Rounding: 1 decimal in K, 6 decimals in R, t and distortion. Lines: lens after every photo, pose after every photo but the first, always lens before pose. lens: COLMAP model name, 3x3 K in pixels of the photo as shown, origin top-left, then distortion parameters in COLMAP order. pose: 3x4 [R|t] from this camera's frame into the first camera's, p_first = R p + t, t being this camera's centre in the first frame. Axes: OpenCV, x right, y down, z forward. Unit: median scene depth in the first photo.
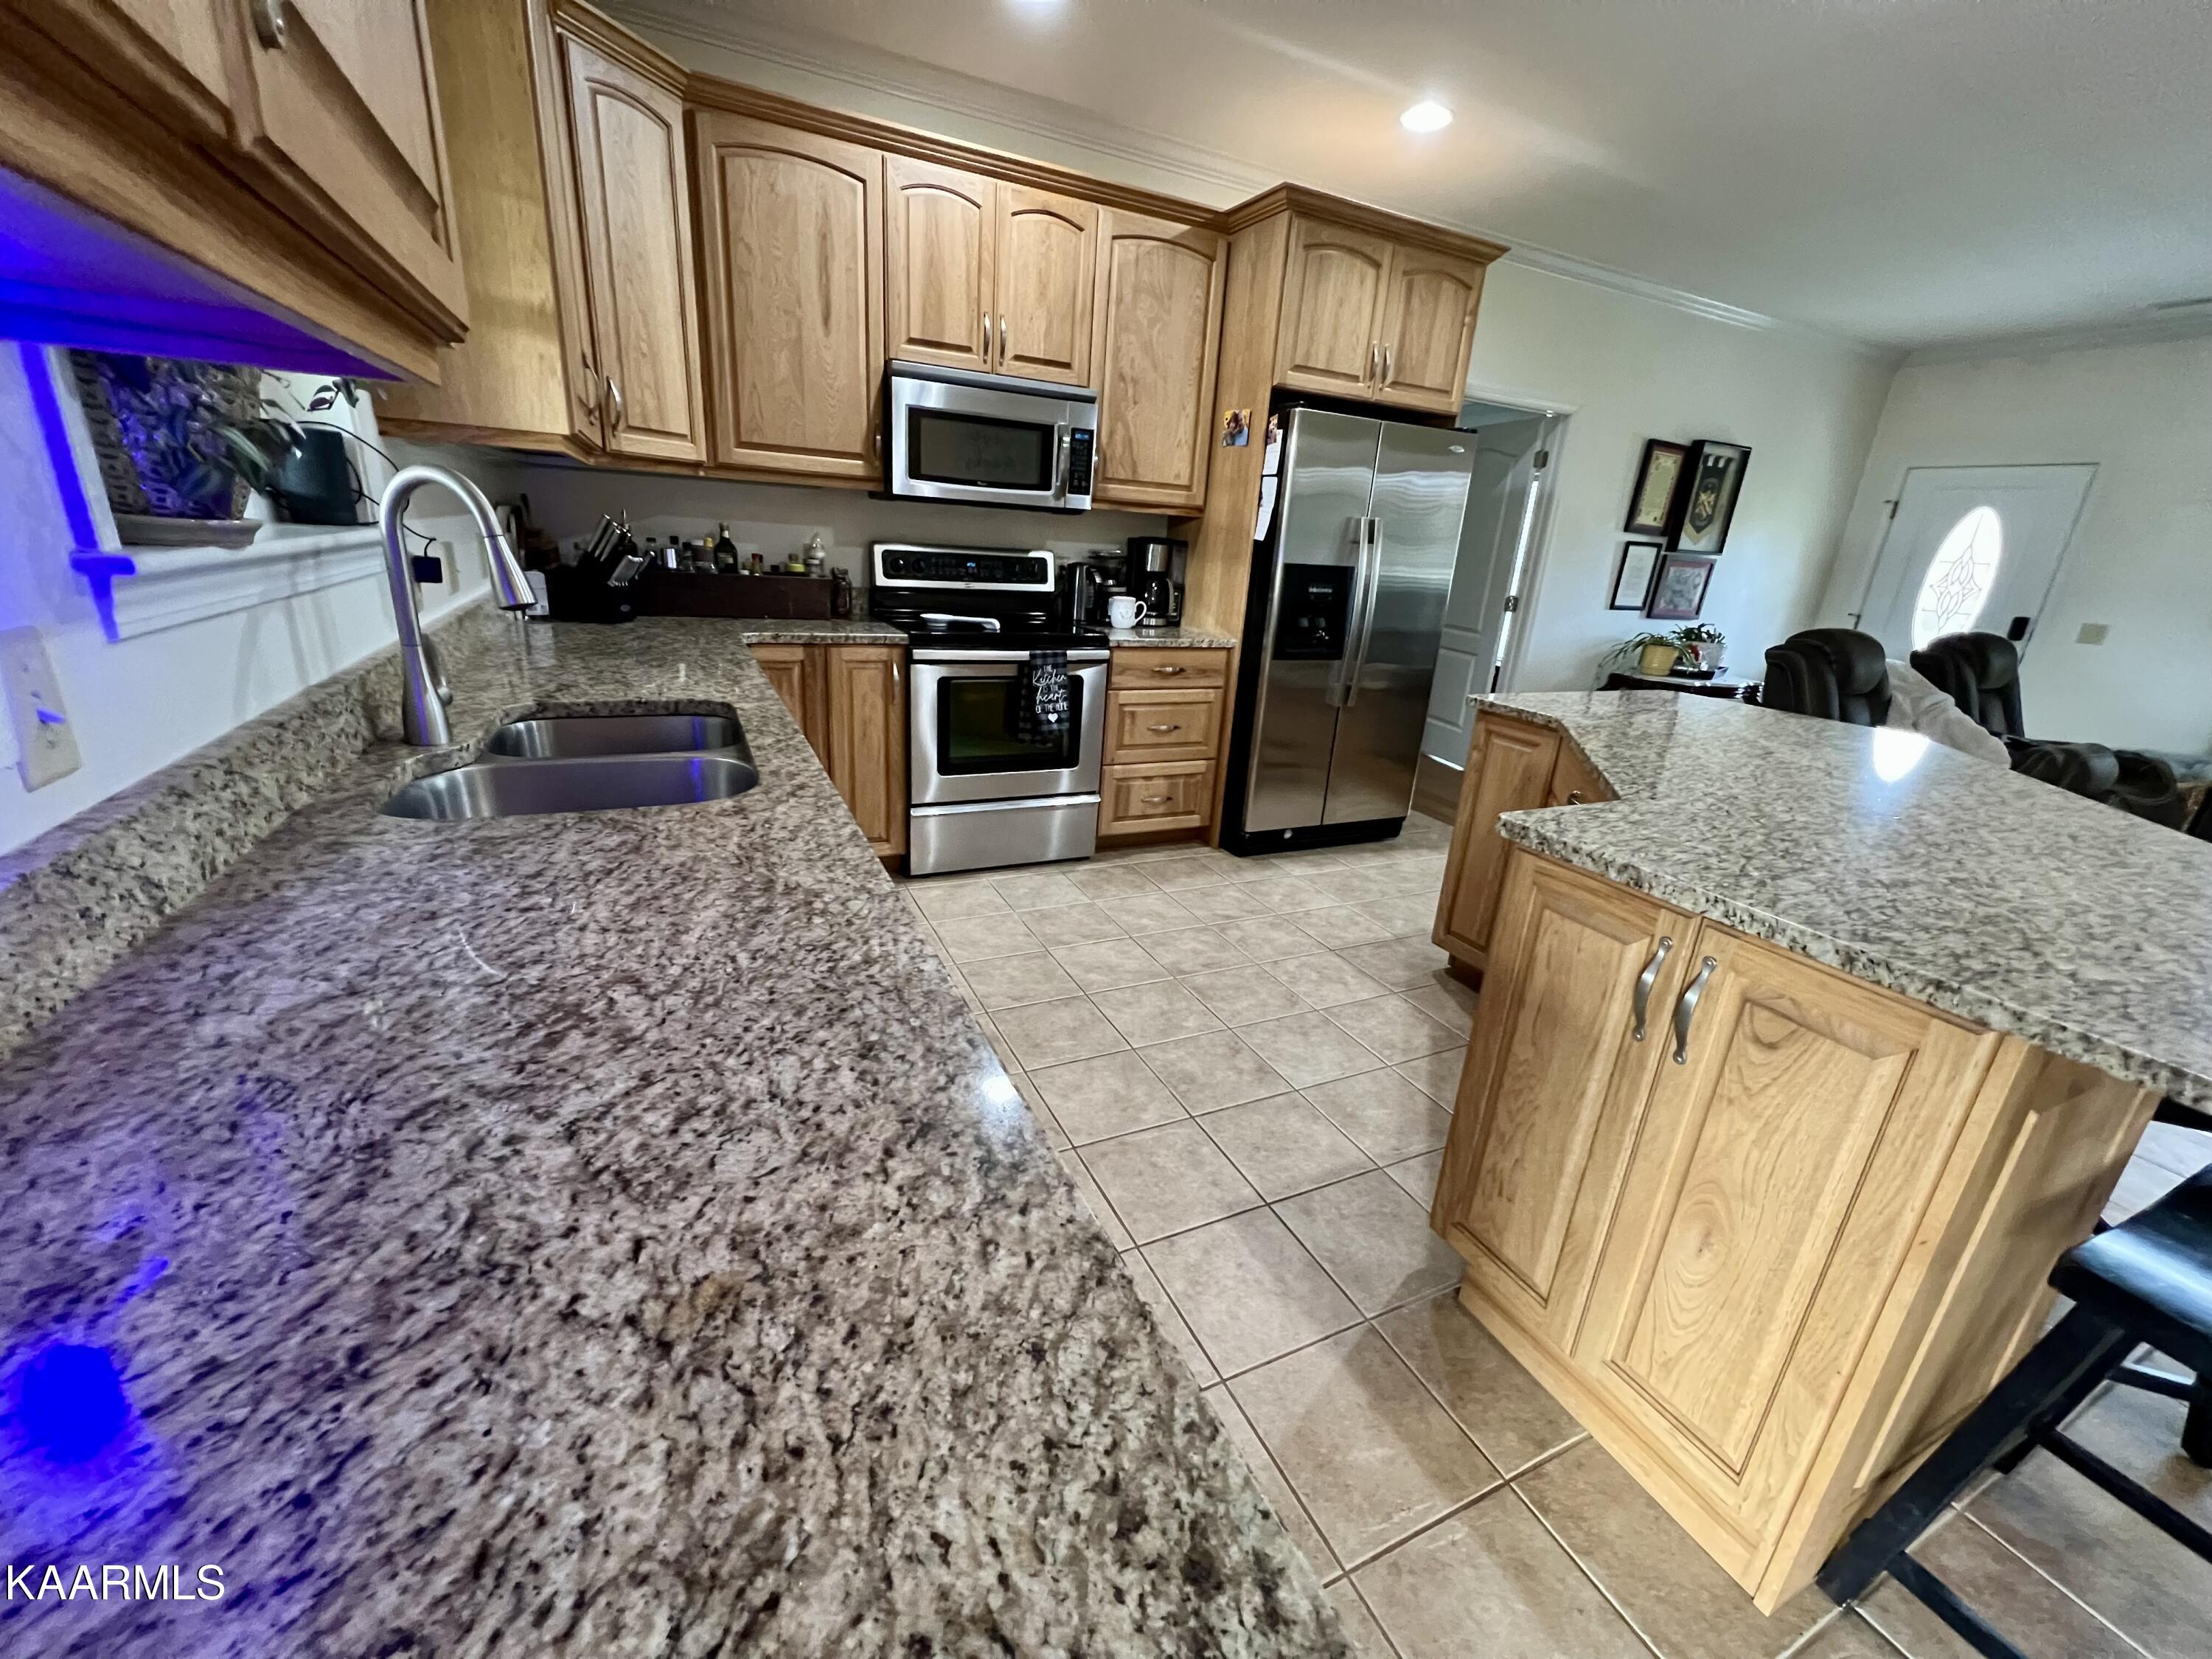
lens RADIAL K [[883.2, 0, 1108.8], [0, 883.2, 836.2], [0, 0, 1]] dist [0.000948, -0.000101]
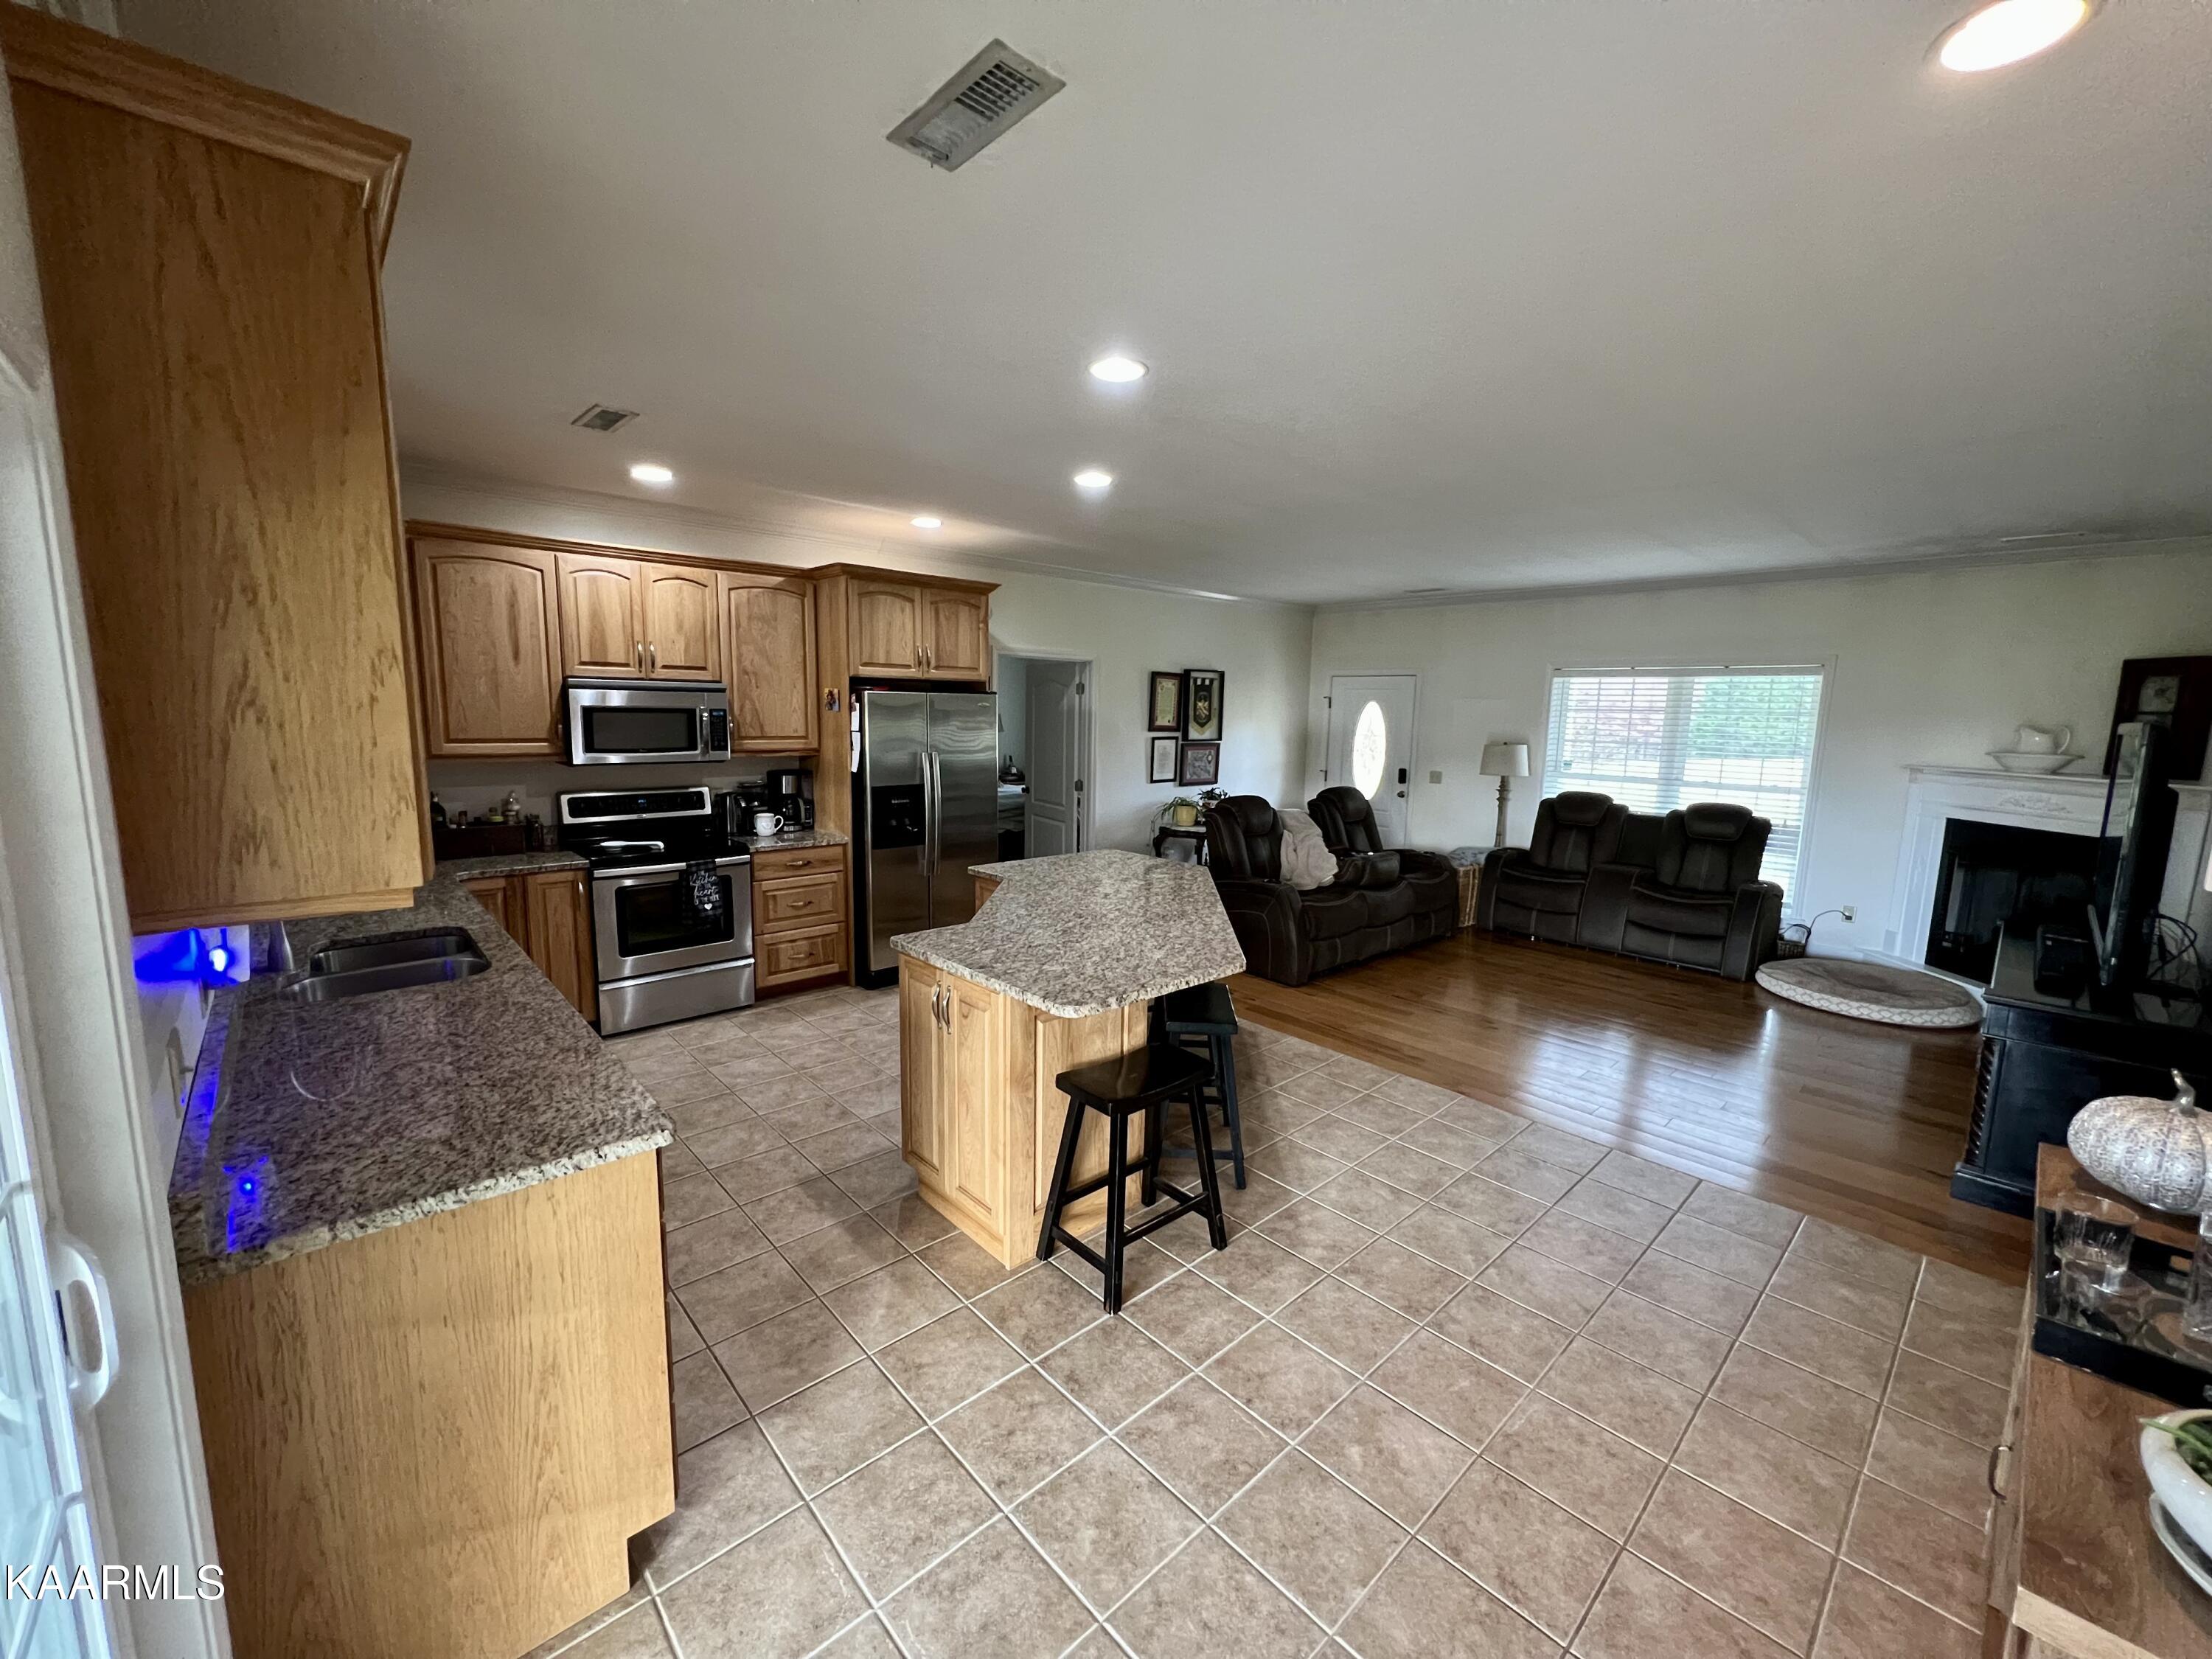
lens RADIAL K [[883.2, 0, 1107.9], [0, 883.2, 835.5], [0, 0, 1]] dist [0.000948, -0.000101]
pose [[0.955784, -0.089134, 0.280237, 0.157541], [0.136422, 0.978604, -0.154025, 0.057696], [-0.260512, 0.185445, 0.947493, -0.512004]]
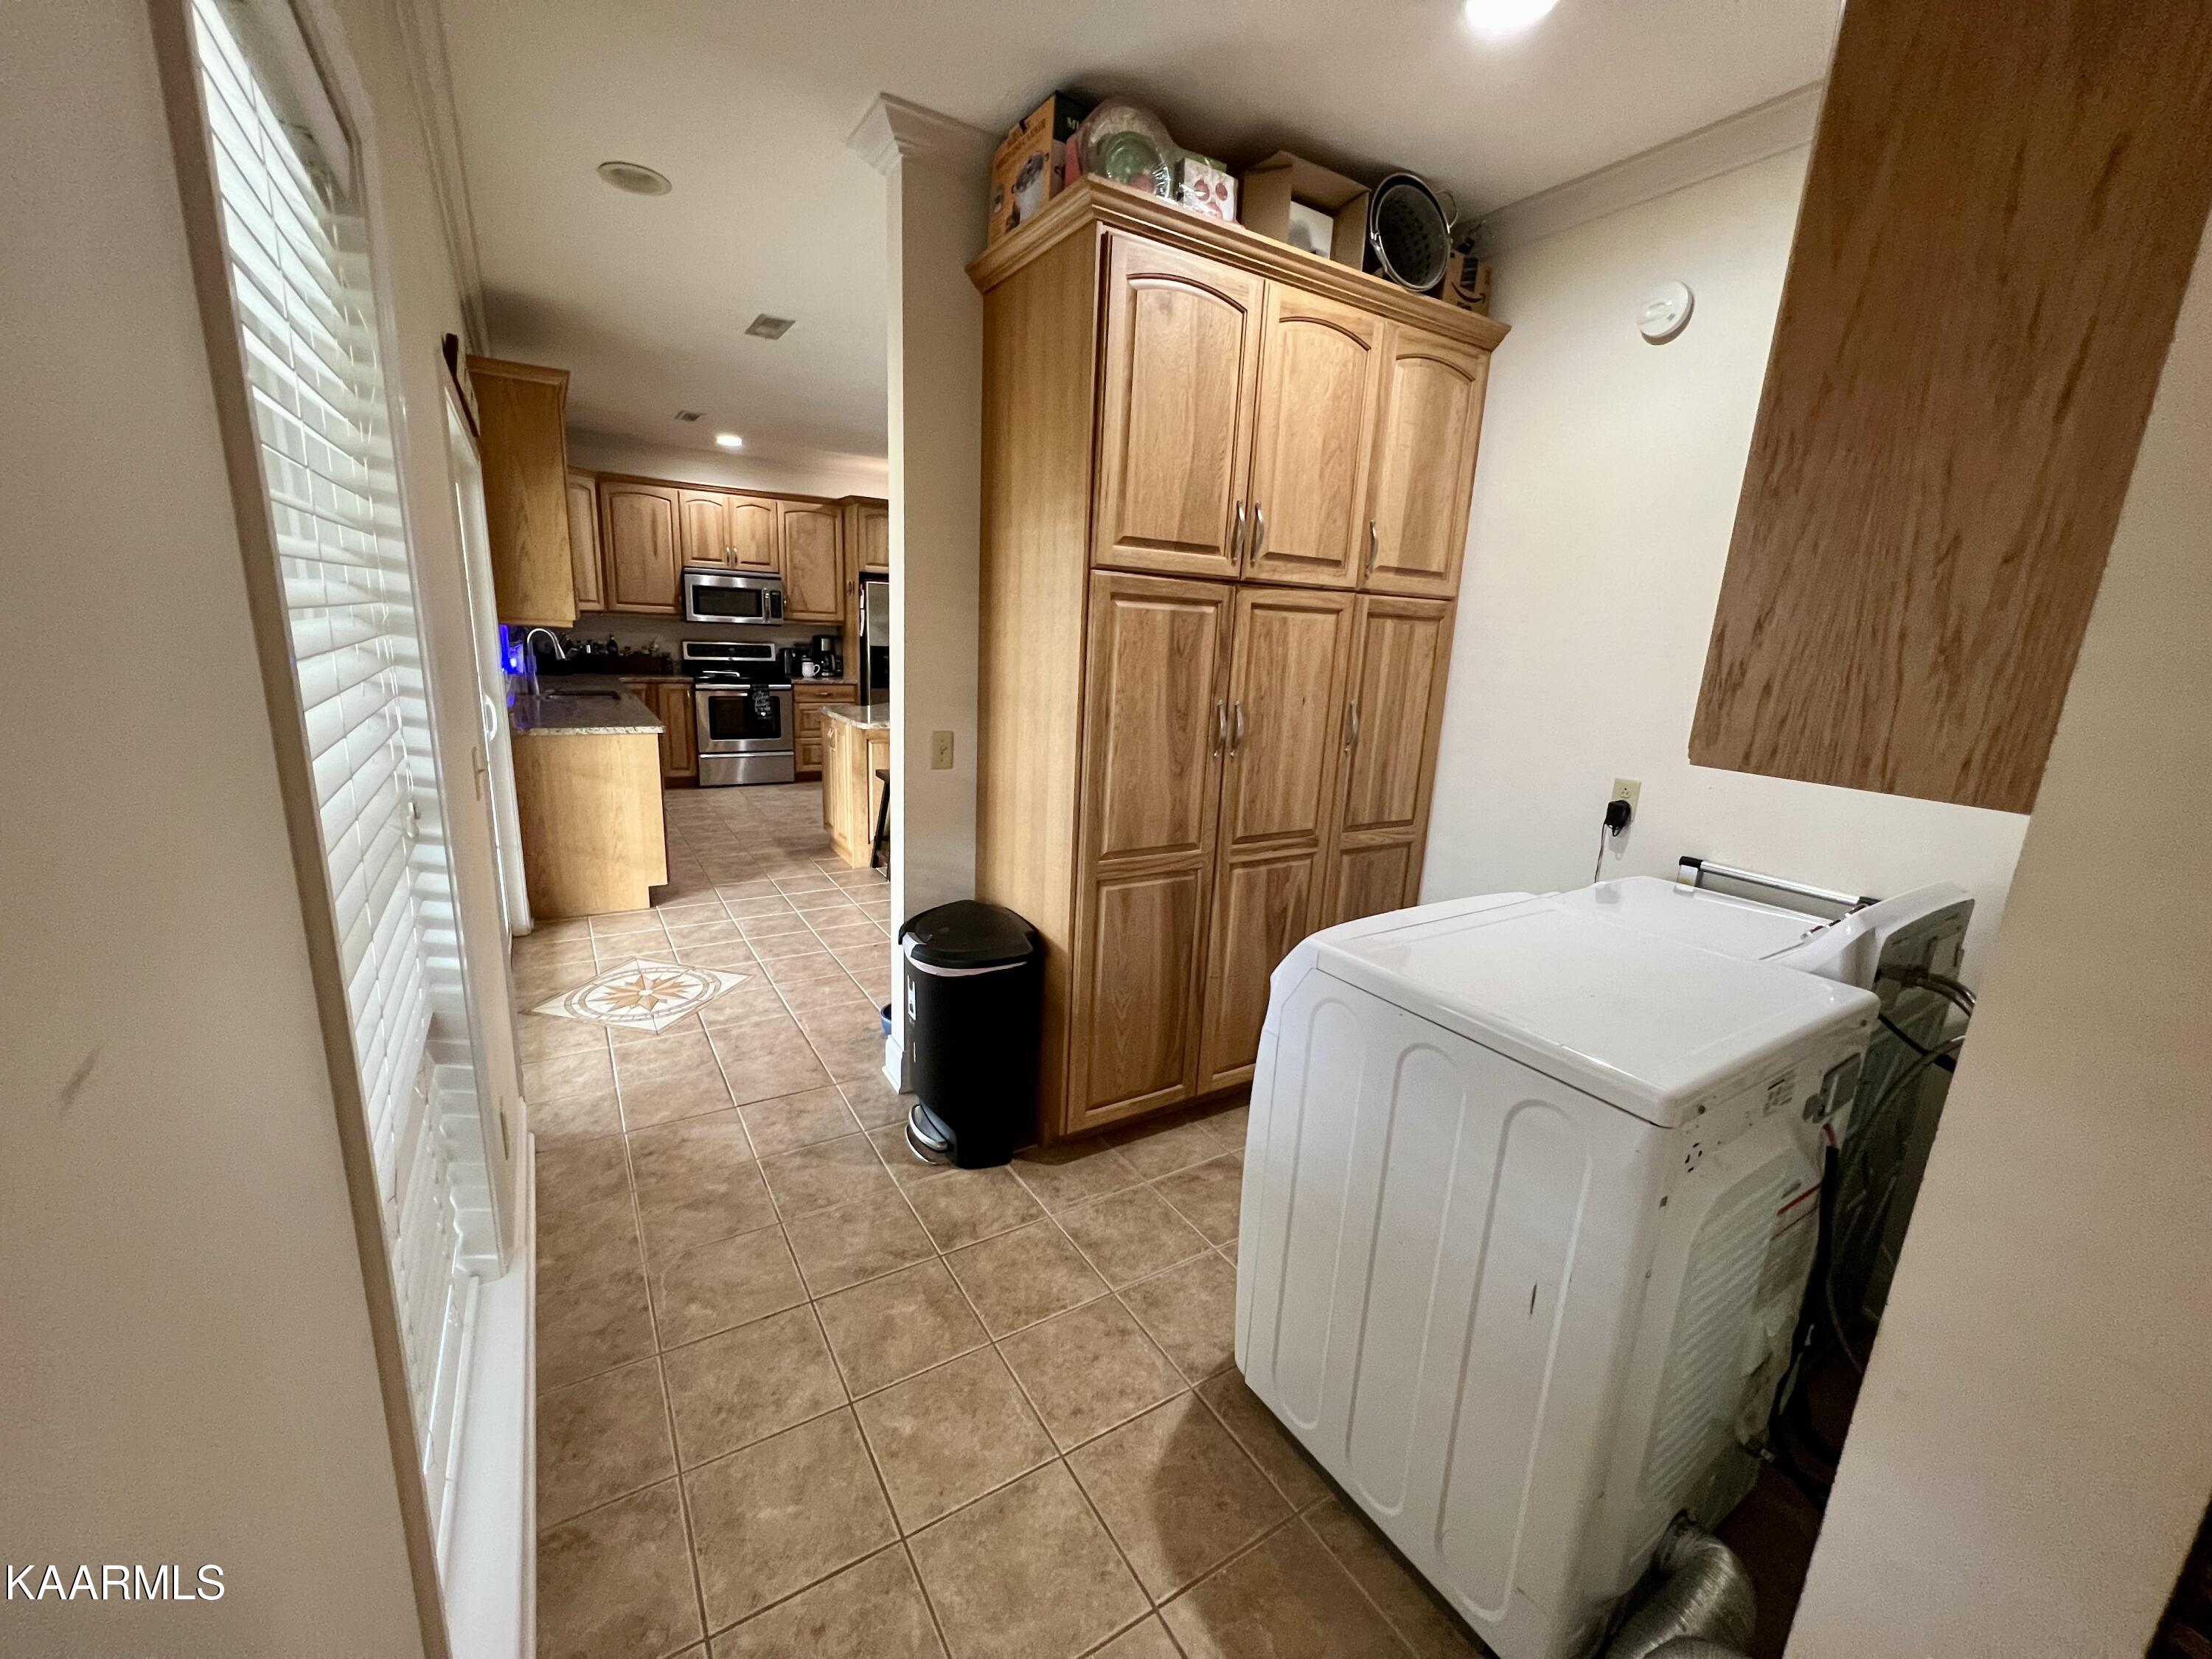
lens RADIAL K [[883.2, 0, 1110.7], [0, 883.2, 833.9], [0, 0, 1]] dist [0.000948, -0.000101]
pose [[0.993413, -0.043030, 0.106200, 0.559843], [0.052605, 0.994635, -0.089073, 0.416191], [-0.101798, 0.094073, 0.990347, -1.295363]]
